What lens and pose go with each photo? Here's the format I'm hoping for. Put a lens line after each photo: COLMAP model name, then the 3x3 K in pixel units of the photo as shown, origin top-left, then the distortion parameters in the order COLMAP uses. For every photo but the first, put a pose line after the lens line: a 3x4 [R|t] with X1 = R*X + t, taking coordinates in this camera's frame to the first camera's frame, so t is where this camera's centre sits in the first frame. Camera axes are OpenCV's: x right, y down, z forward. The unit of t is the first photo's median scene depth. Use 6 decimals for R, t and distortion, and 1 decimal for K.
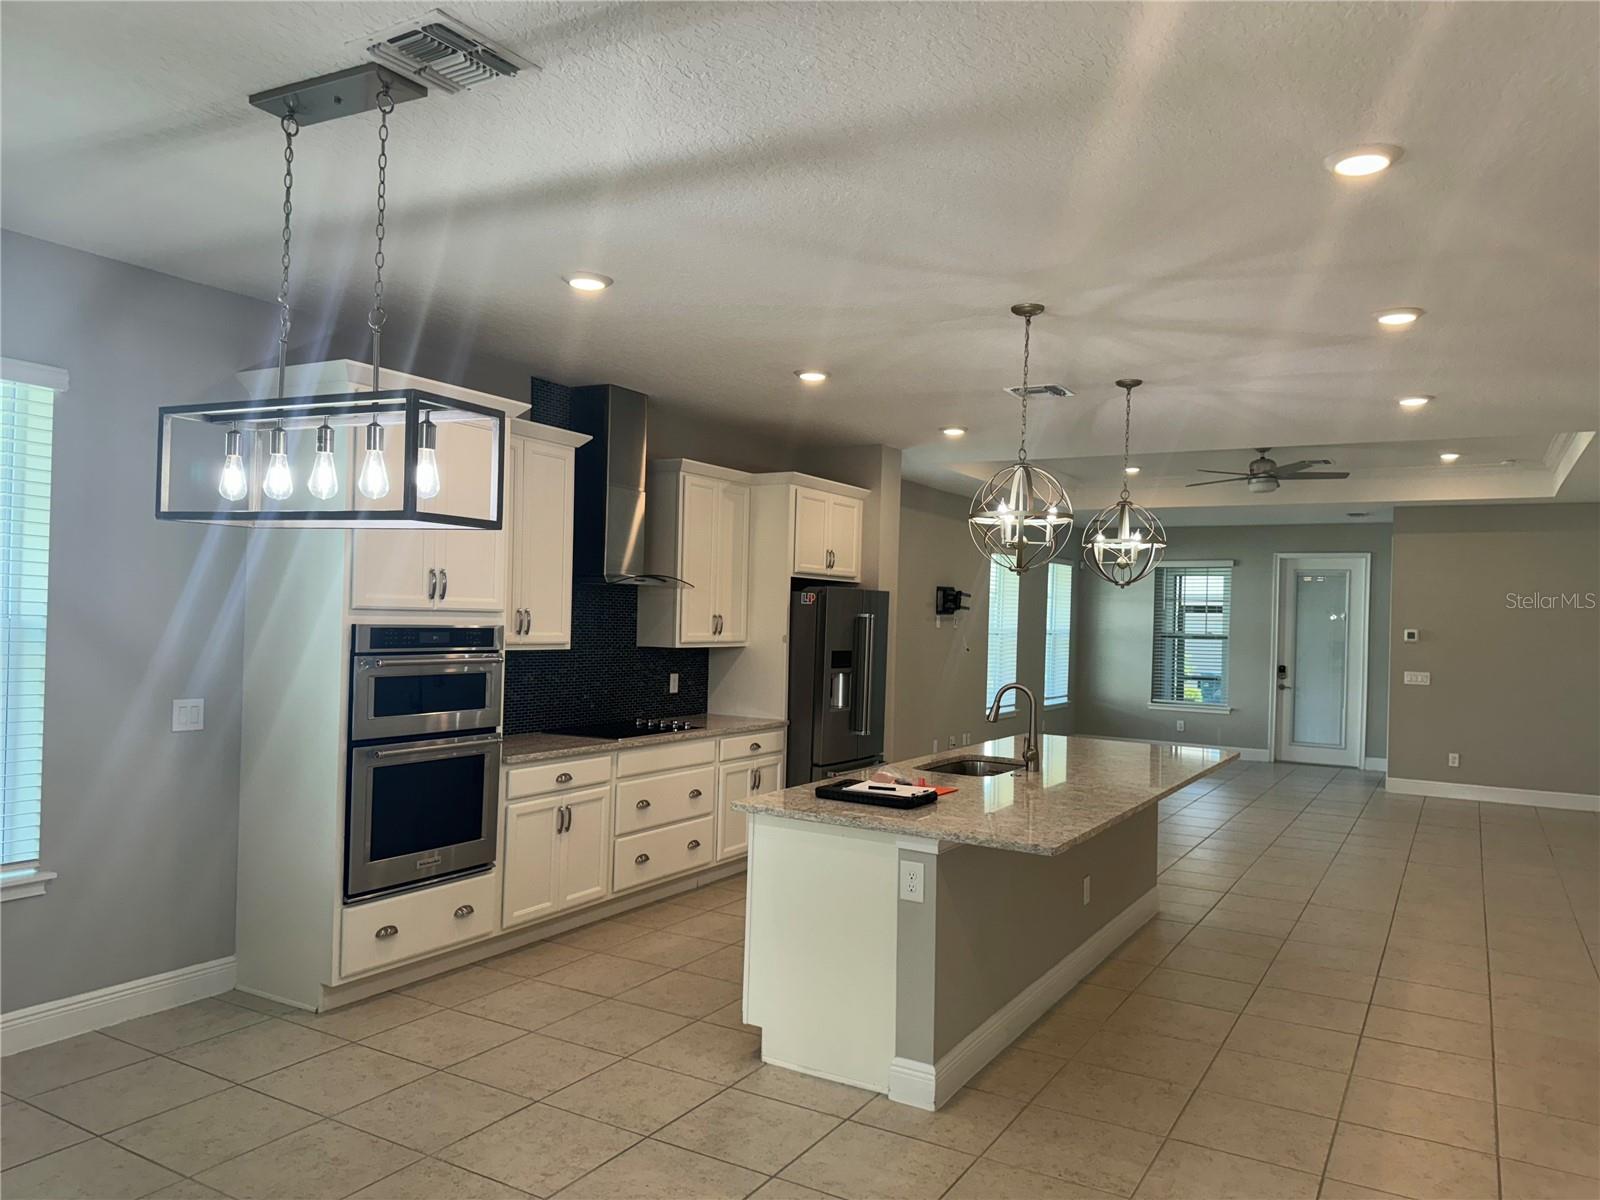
lens RADIAL K [[1144.3, 0, 800.0], [0, 1144.3, 600.0], [0, 0, 1]] dist [0.111461, -0.209971]
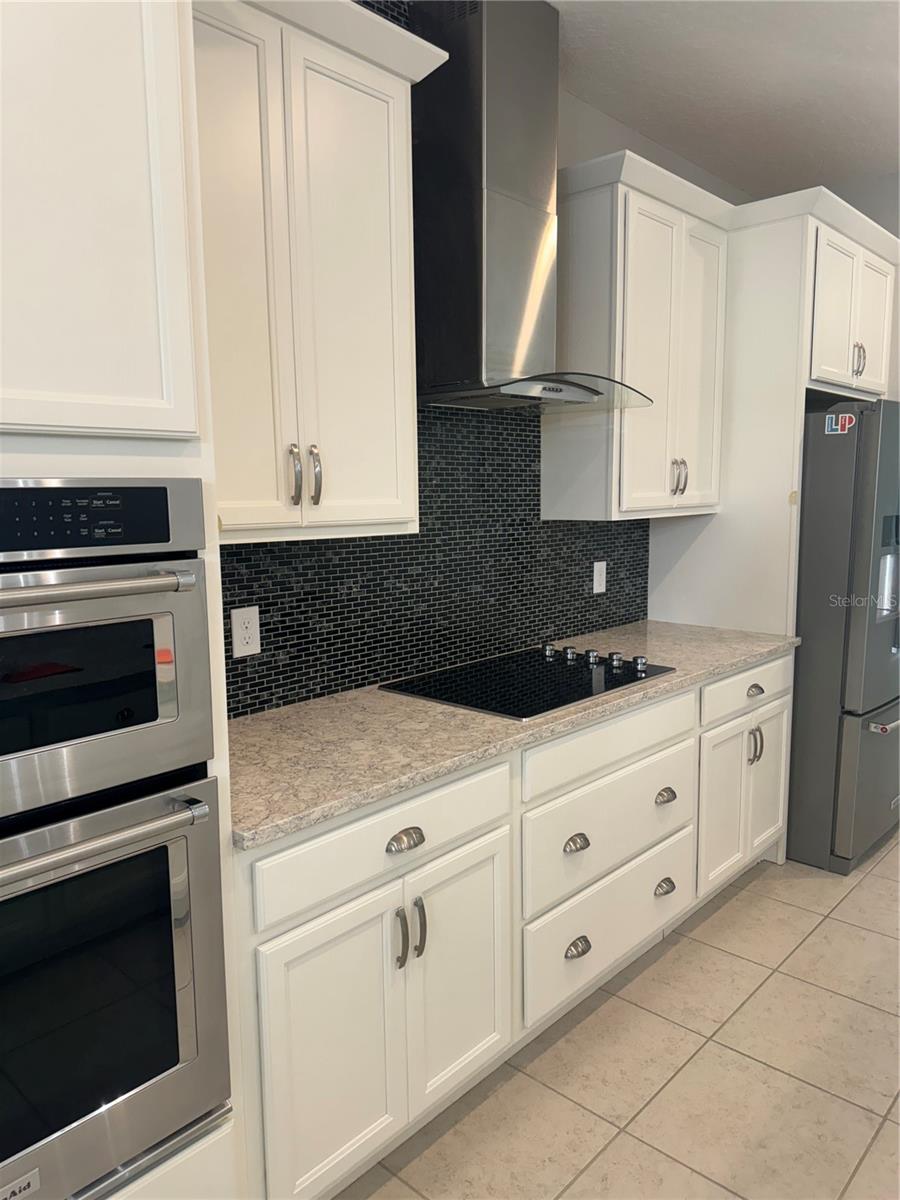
lens RADIAL K [[850.9, 0, 451.3], [0, 850.9, 610.8], [0, 0, 1]] dist [0.165502, -0.322343]
pose [[0.977742, -0.004408, -0.209765, -0.103161], [0.037047, 0.987698, 0.151923, 0.019643], [0.206515, -0.156313, 0.965877, 0.603286]]
